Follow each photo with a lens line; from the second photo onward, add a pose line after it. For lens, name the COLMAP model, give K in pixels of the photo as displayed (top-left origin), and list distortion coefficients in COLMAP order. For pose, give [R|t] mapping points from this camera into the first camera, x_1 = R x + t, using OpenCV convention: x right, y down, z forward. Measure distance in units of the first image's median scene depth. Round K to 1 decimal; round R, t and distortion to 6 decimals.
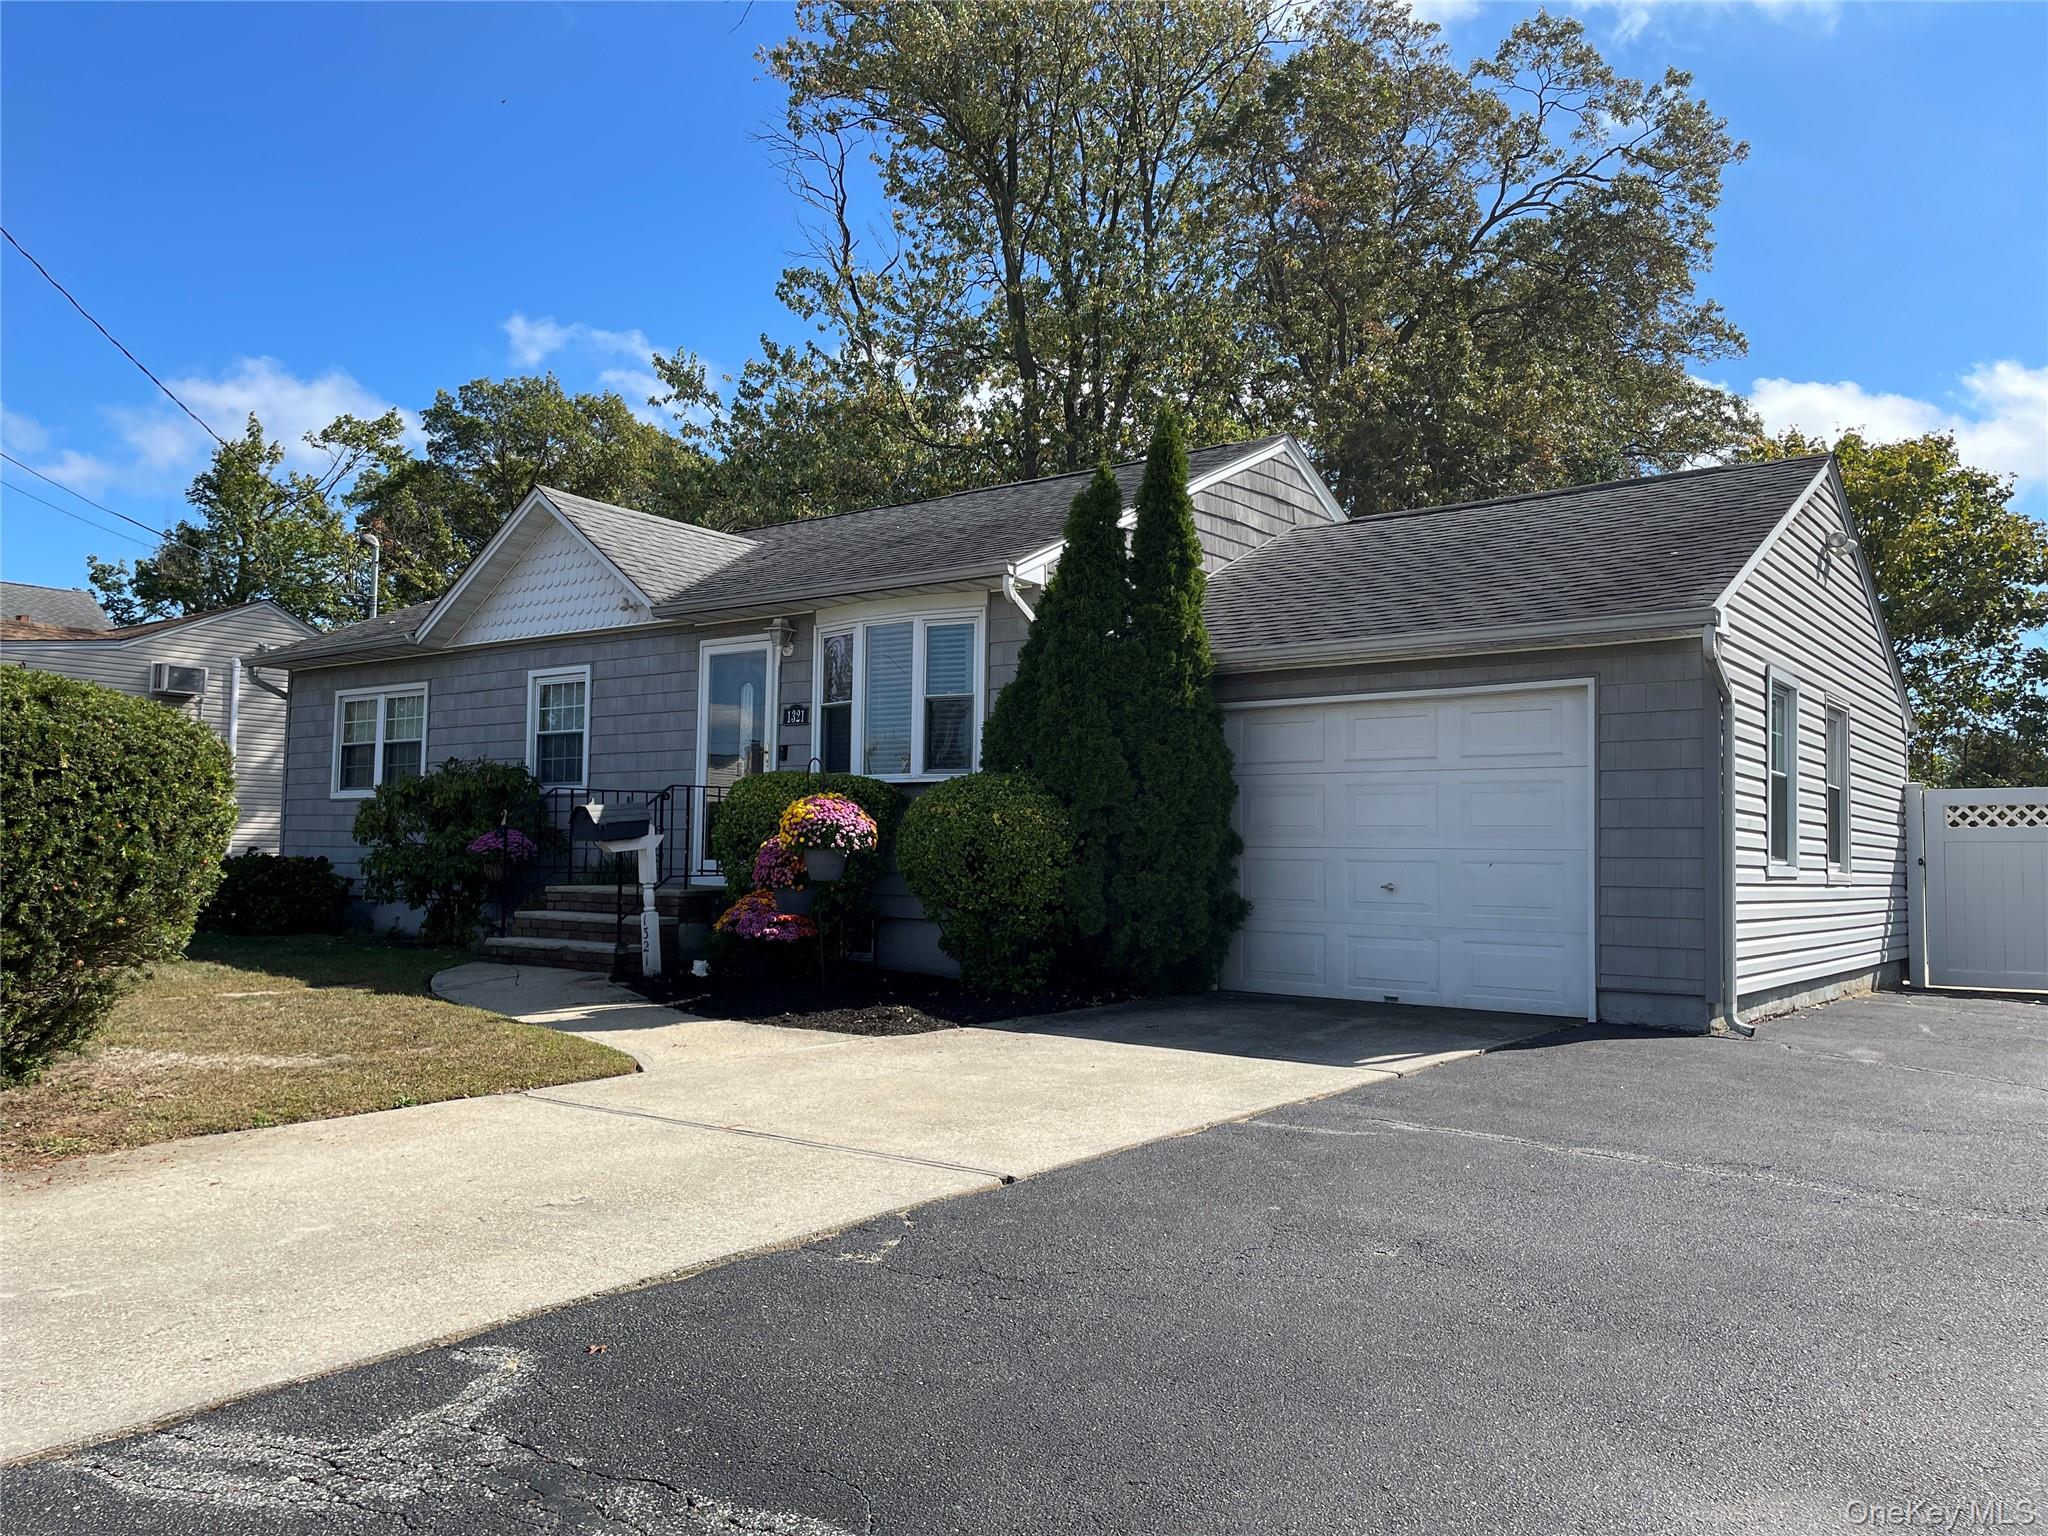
lens RADIAL K [[1543.3, 0, 1013.9], [0, 1543.3, 767.4], [0, 0, 1]] dist [0.091714, -0.115864]
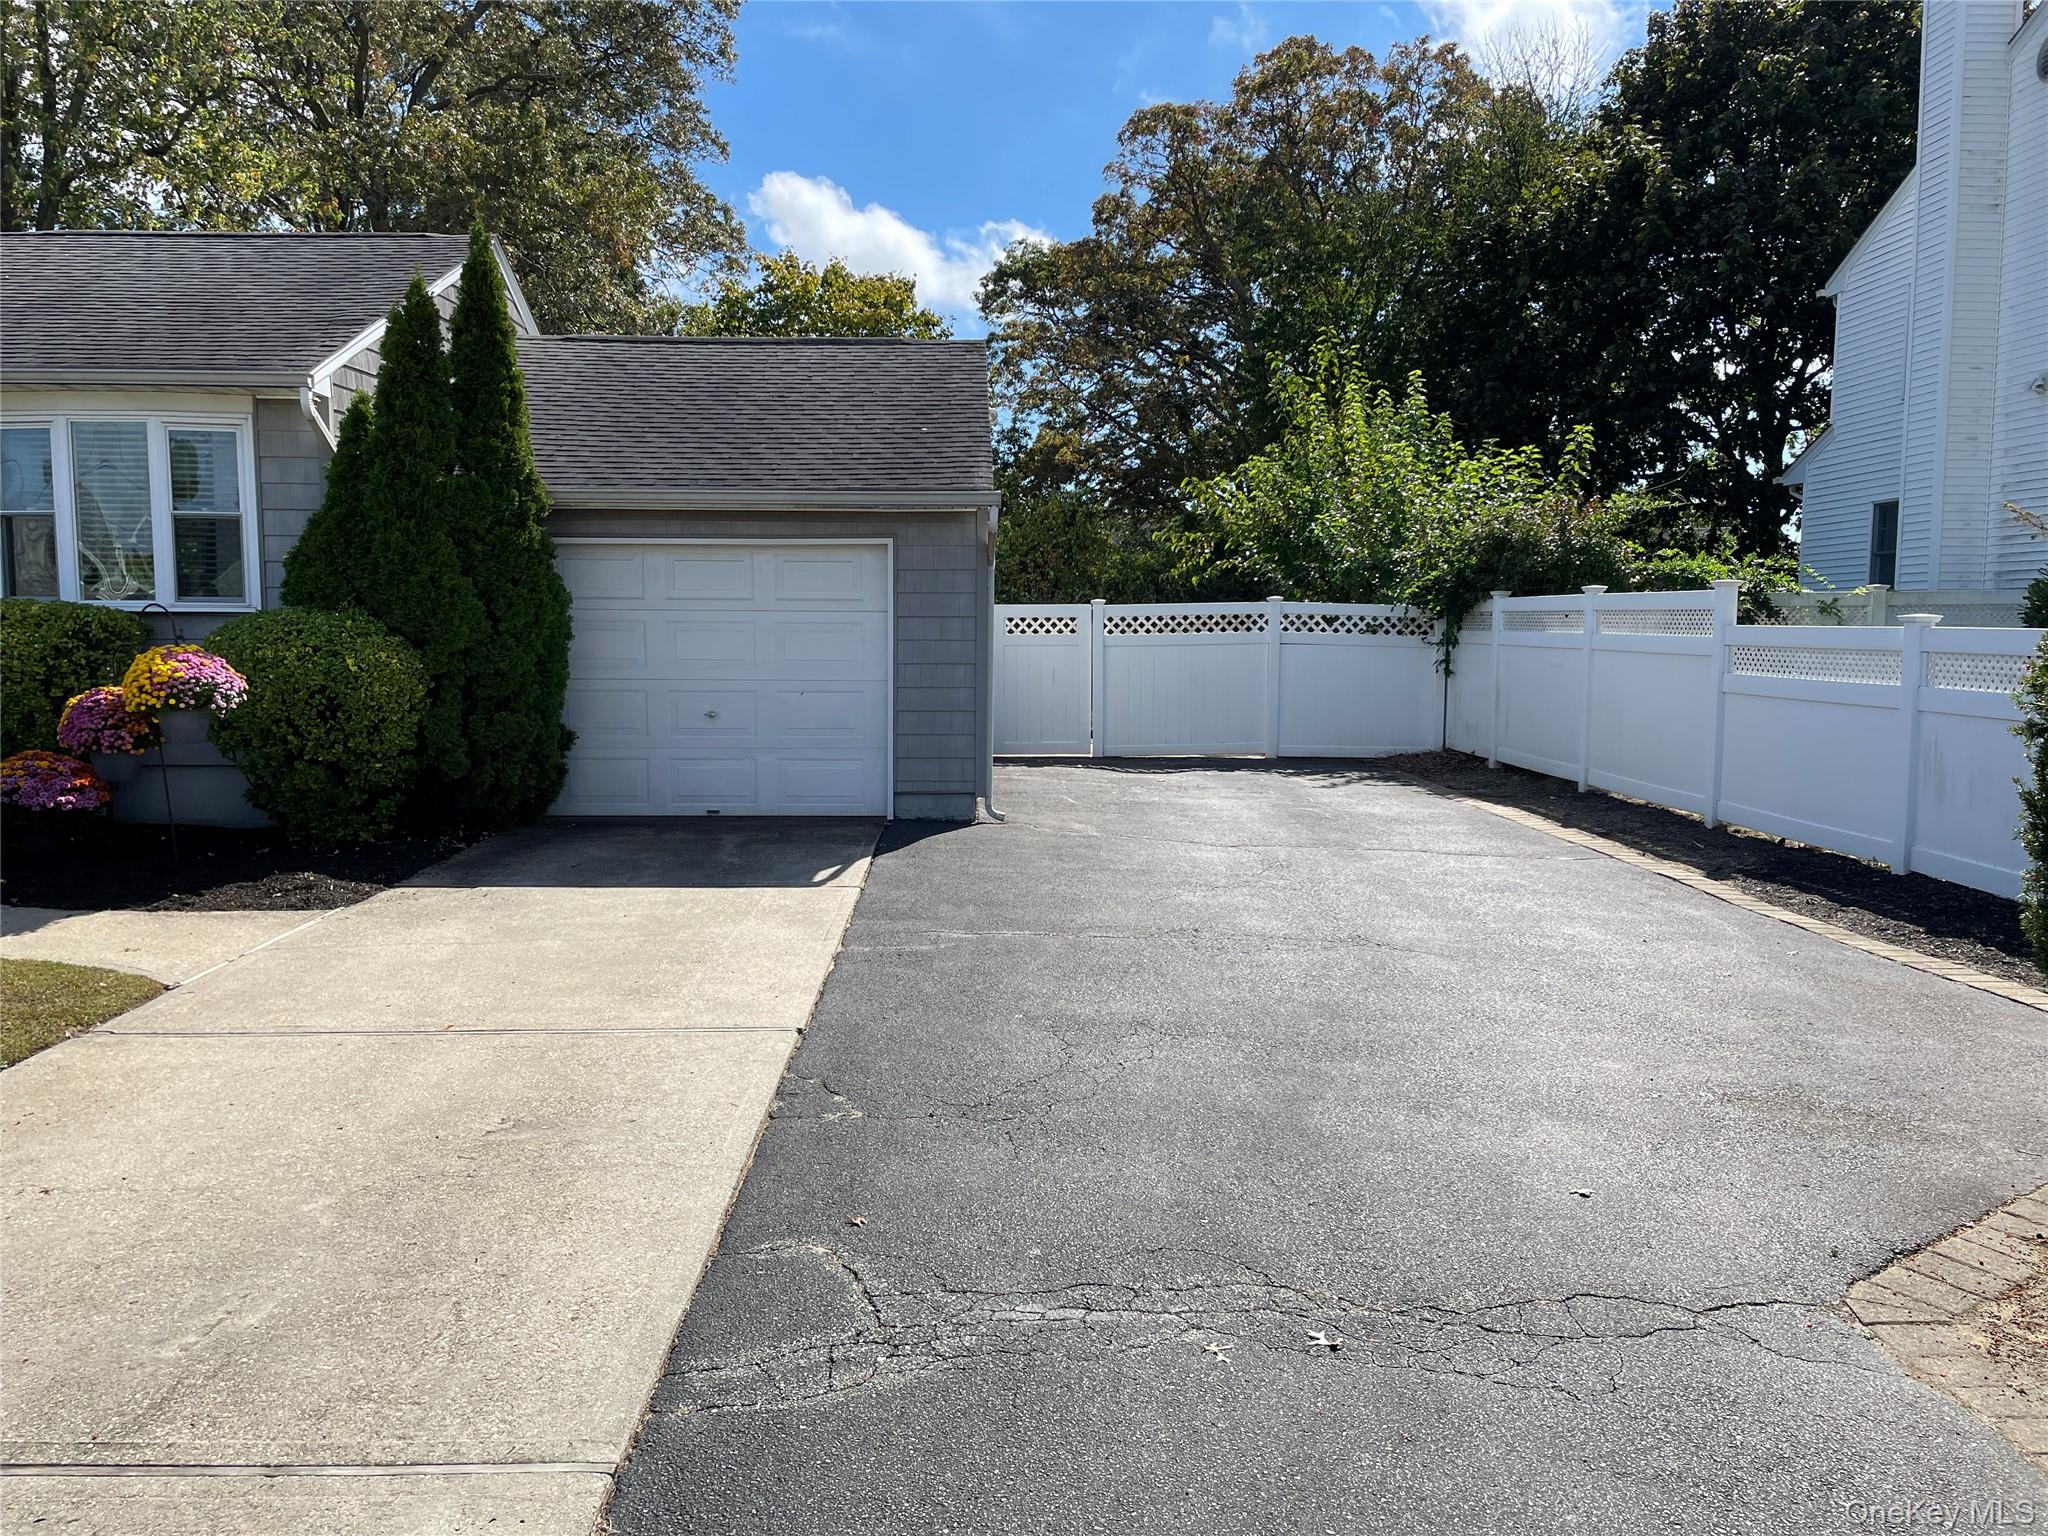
lens RADIAL K [[1543.3, 0, 1007.9], [0, 1543.3, 773.3], [0, 0, 1]] dist [0.091714, -0.115864]
pose [[0.777083, -0.070810, 0.625402, -0.281545], [-0.031261, 0.988083, 0.150717, -0.053740], [-0.628621, -0.136670, 0.765609, 0.004635]]
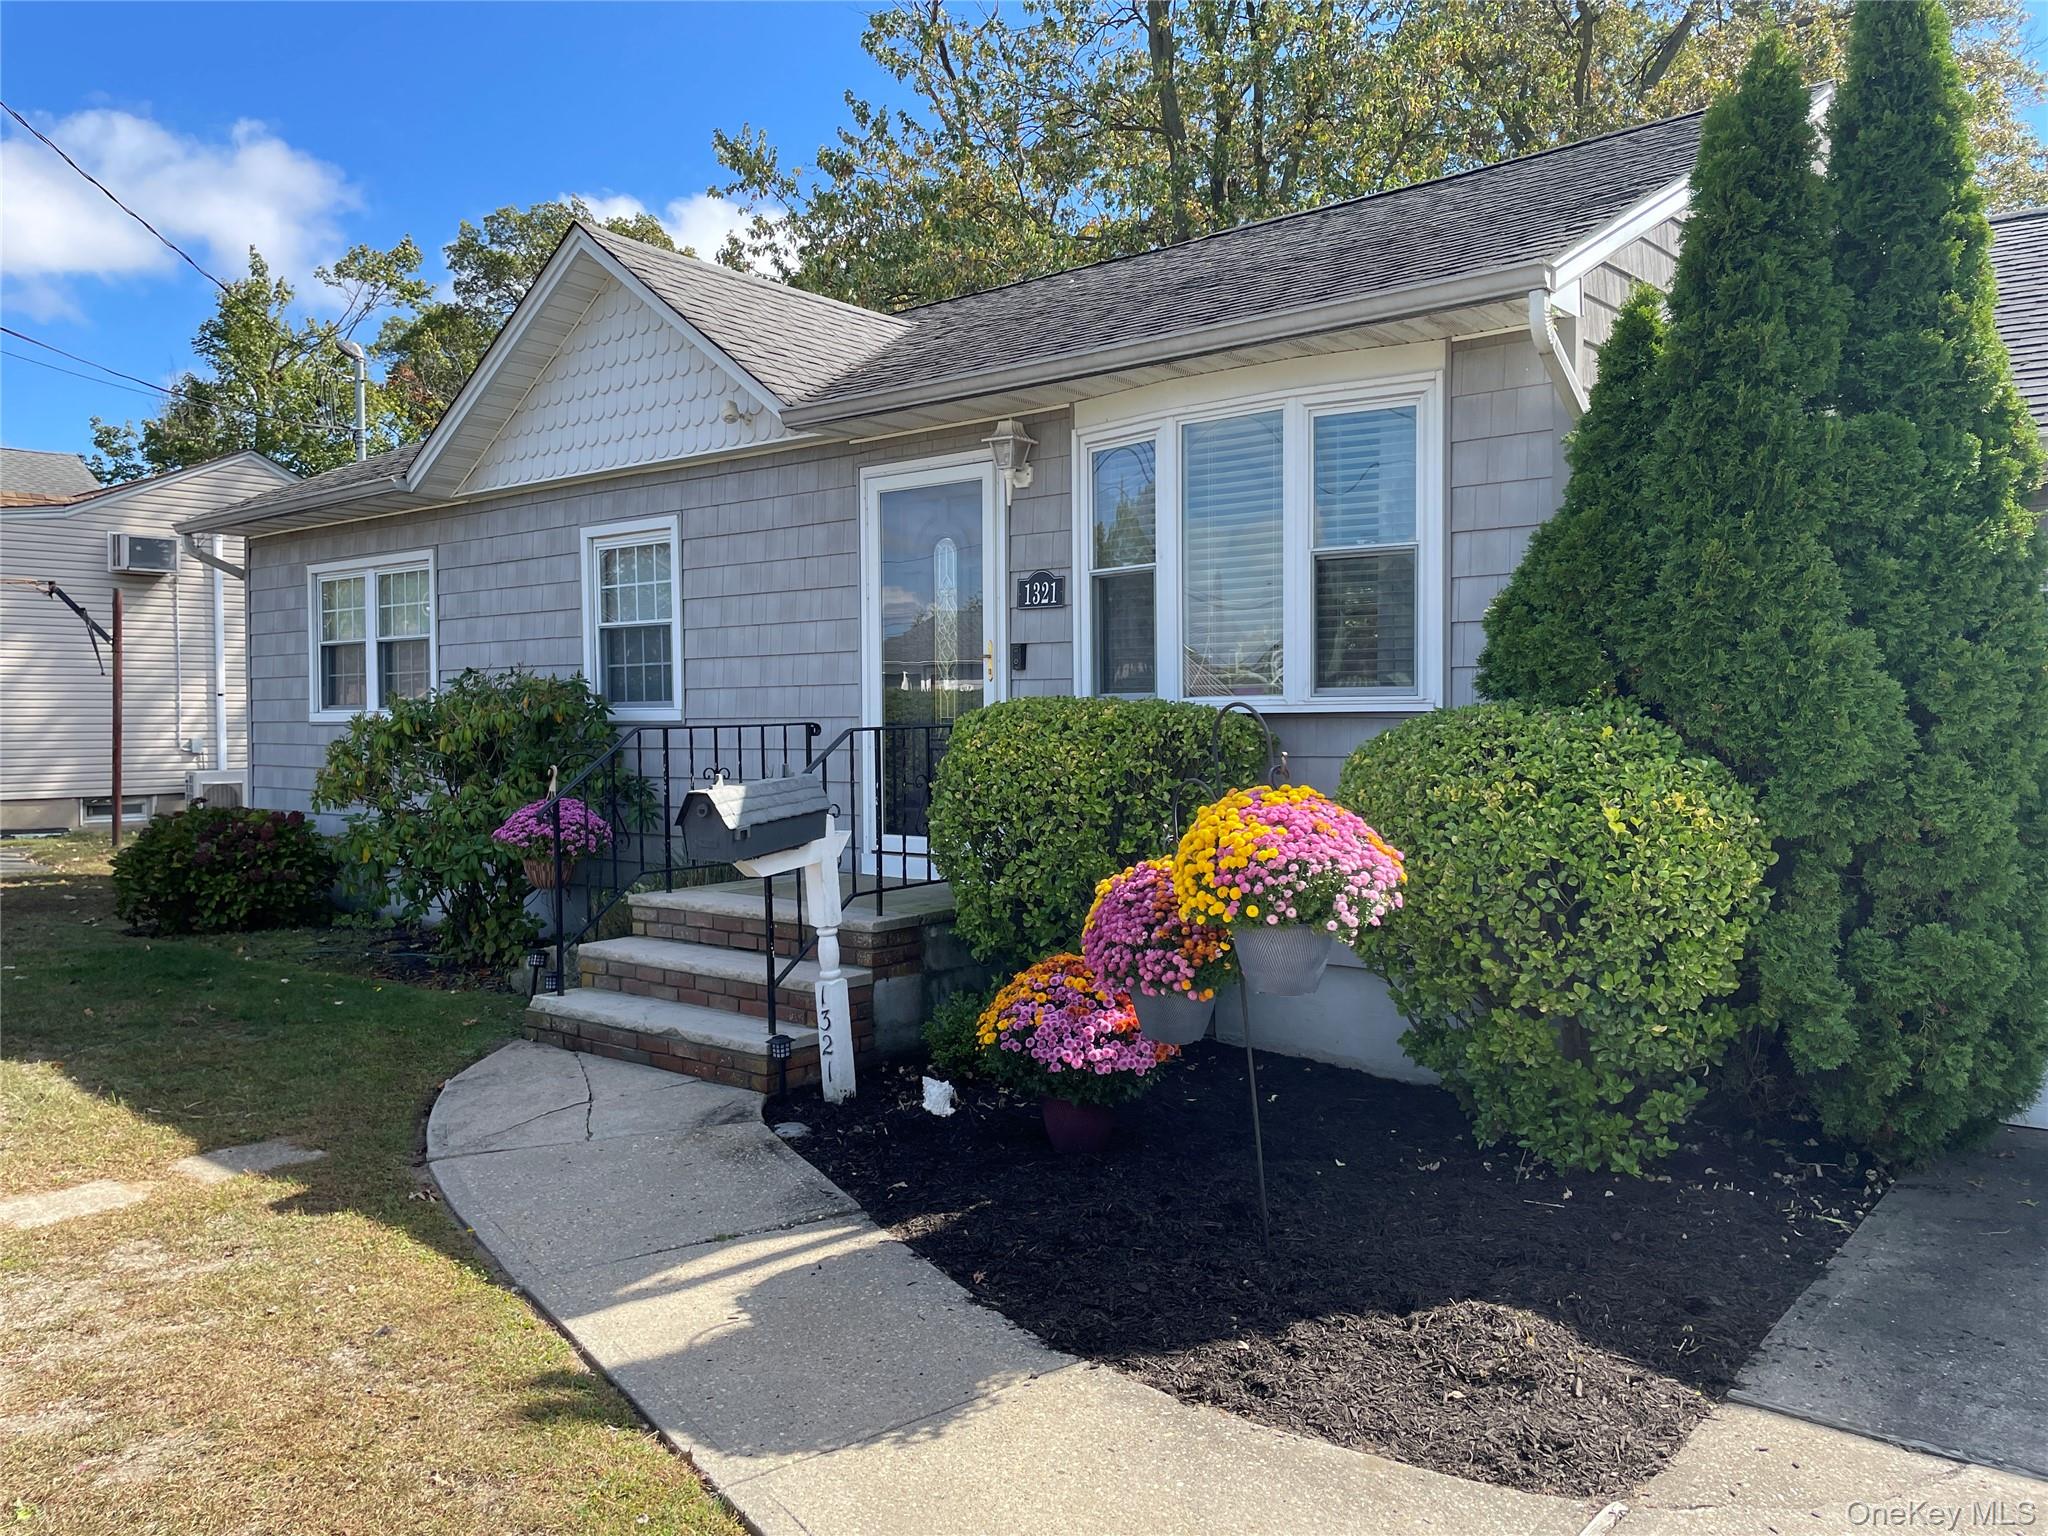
lens RADIAL K [[1543.3, 0, 1006.5], [0, 1543.3, 755.0], [0, 0, 1]] dist [0.091714, -0.115864]
pose [[0.998932, -0.022501, -0.040352, -0.157761], [0.025889, 0.996003, 0.085491, -0.026914], [0.038267, -0.086445, 0.995521, 0.503942]]
